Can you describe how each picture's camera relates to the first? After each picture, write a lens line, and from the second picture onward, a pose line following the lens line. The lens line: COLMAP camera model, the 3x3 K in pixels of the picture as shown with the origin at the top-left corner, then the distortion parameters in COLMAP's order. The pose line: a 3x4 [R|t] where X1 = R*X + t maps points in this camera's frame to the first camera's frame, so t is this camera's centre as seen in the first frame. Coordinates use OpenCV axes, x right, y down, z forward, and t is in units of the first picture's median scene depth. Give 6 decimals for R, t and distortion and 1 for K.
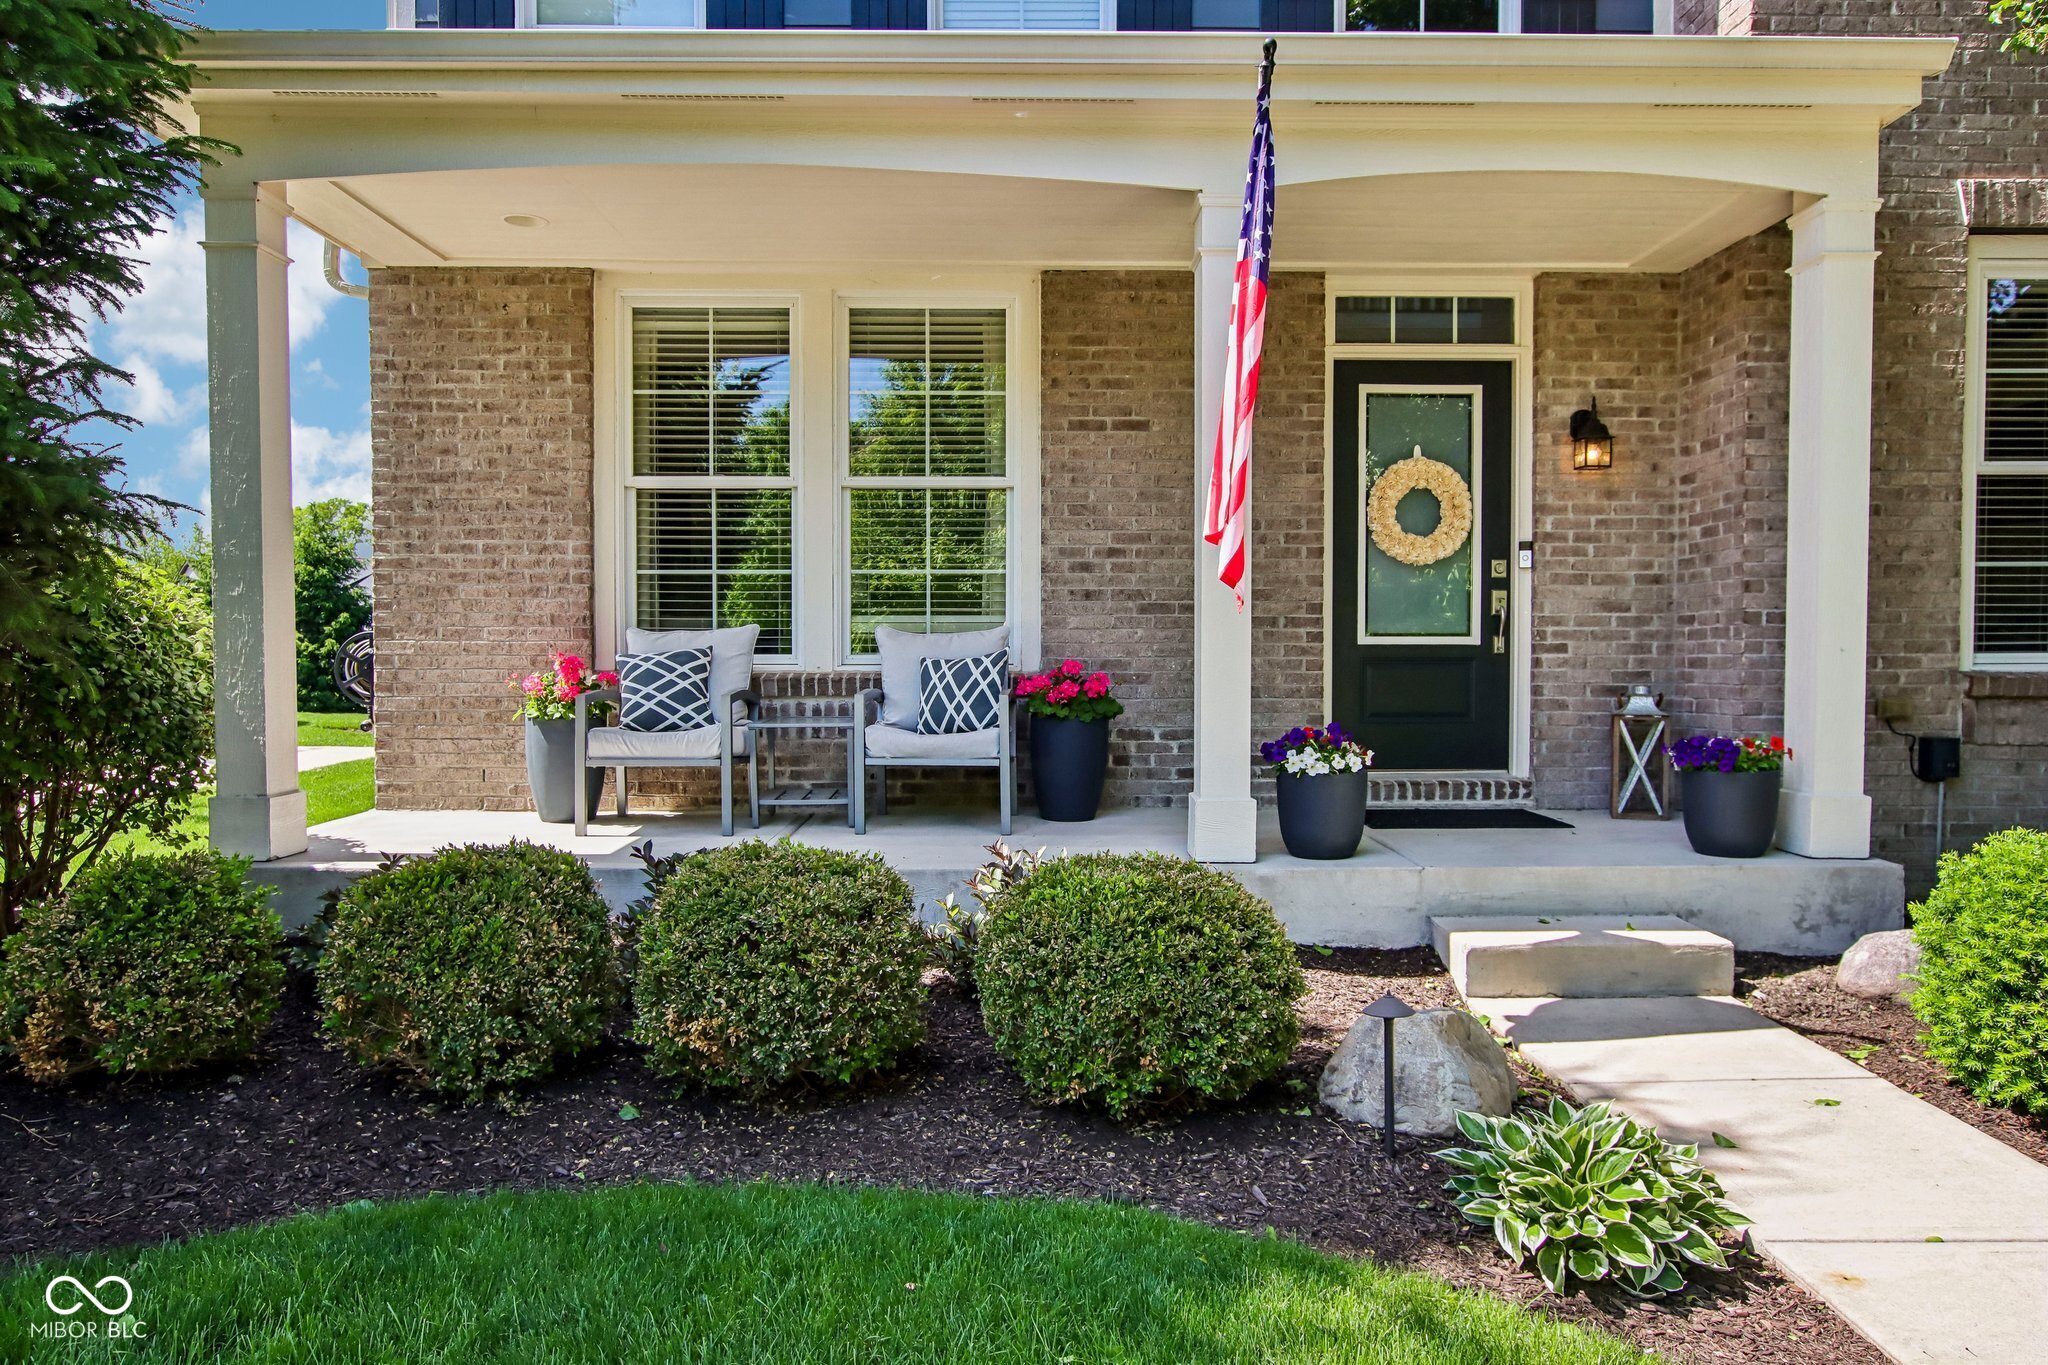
lens RADIAL K [[1399.3, 0, 1024.0], [0, 1399.3, 682.5], [0, 0, 1]] dist [-0.009107, -0.002357]
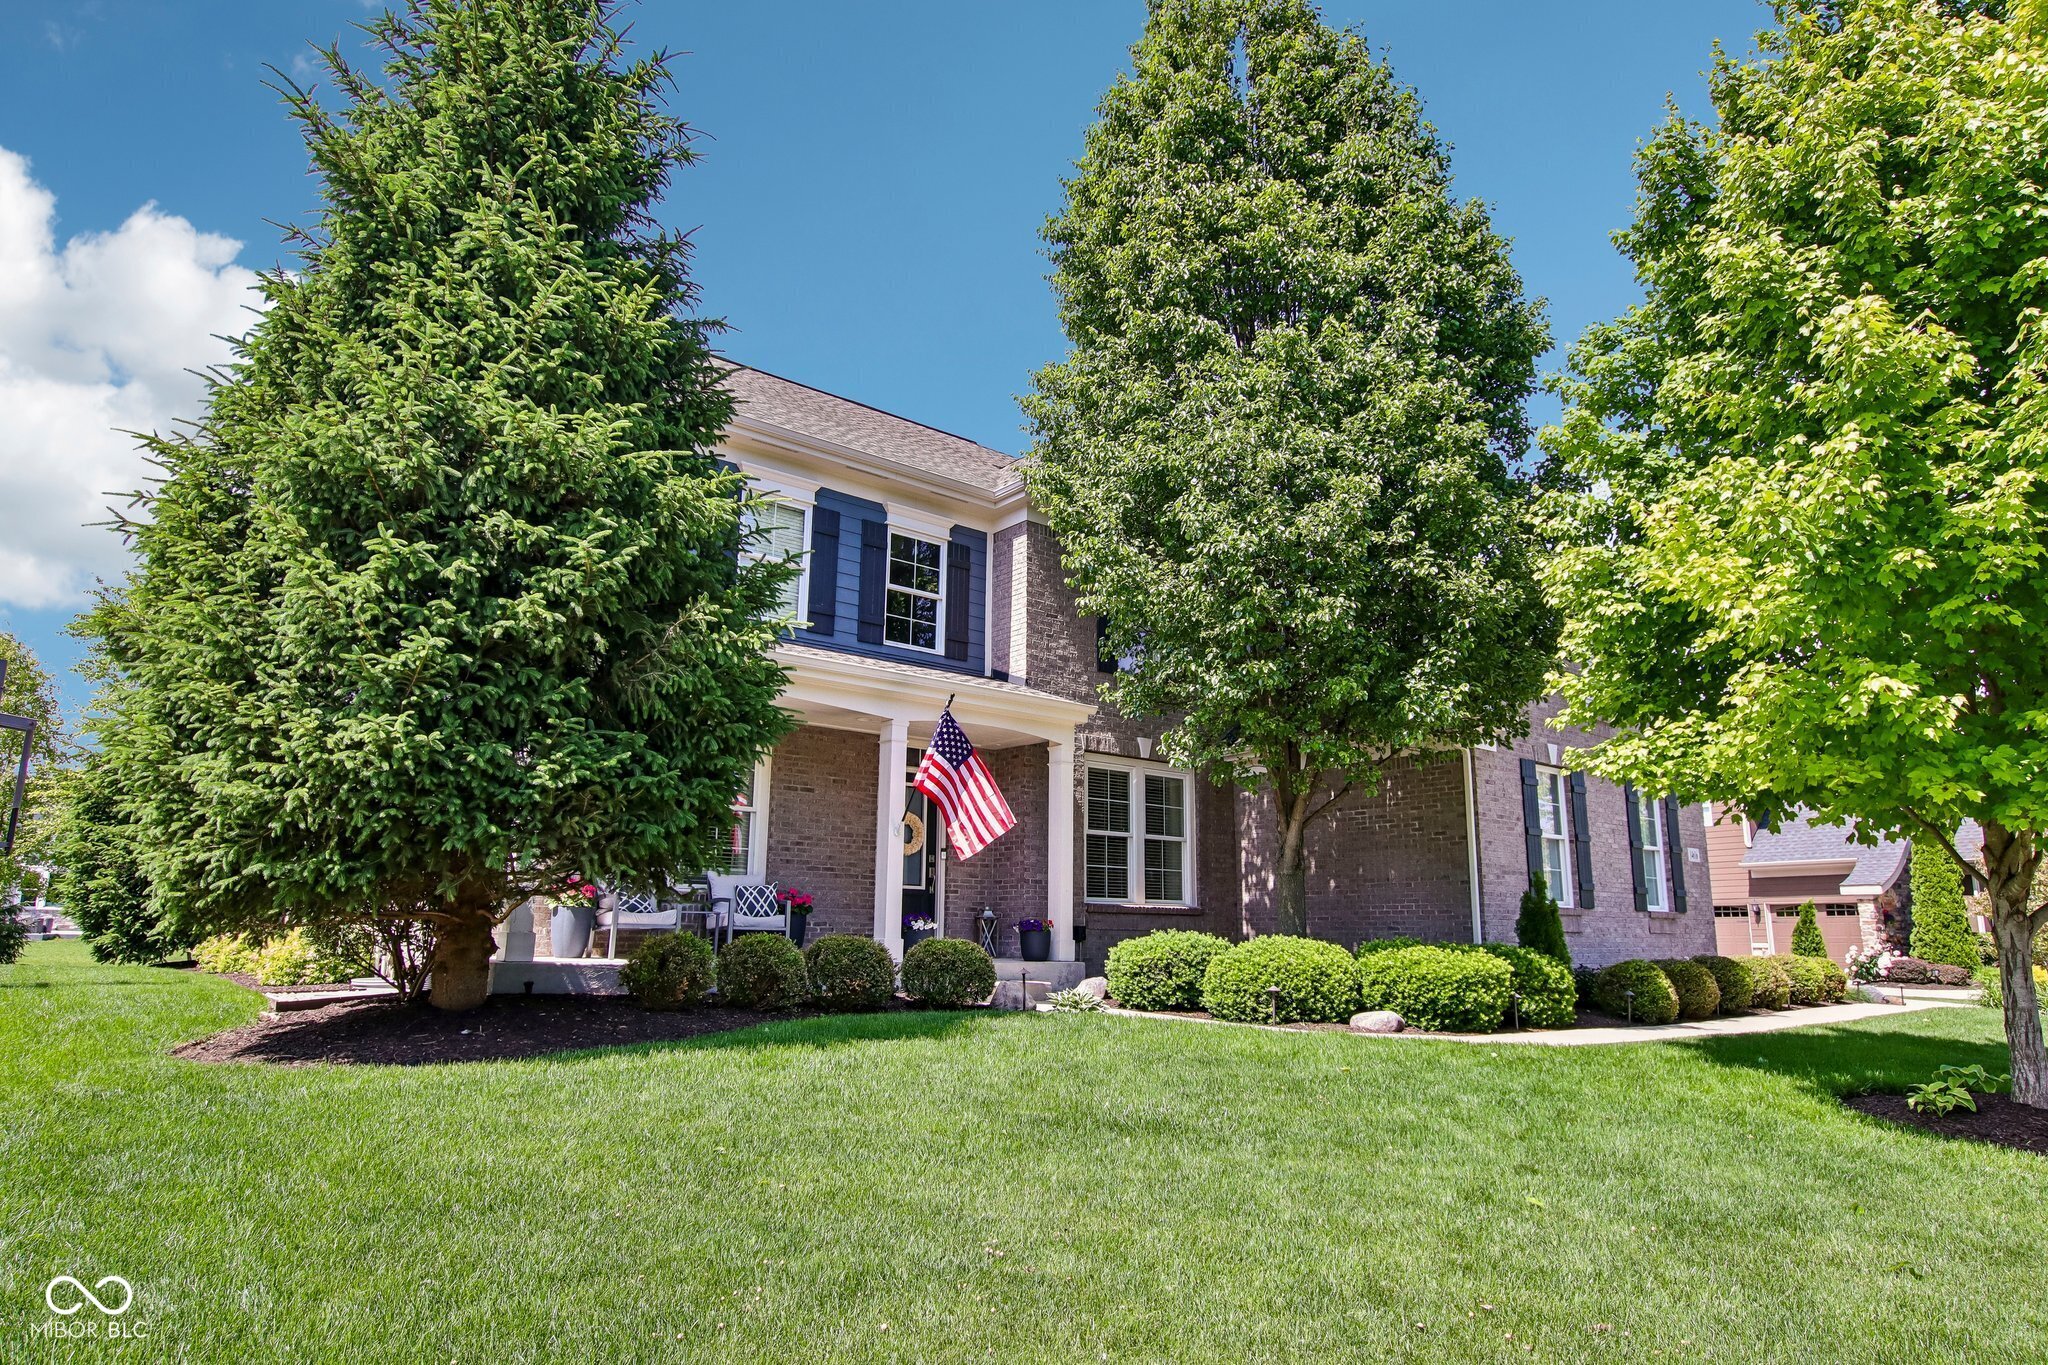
lens RADIAL K [[1163.9, 0, 1024.0], [0, 1163.9, 682.5], [0, 0, 1]] dist [0.000209, -0.000028]
pose [[0.782136, 0.143136, 0.606444, -0.936310], [0.007093, 0.971150, -0.238364, 0.121571], [-0.623067, 0.190734, 0.758557, -0.816652]]
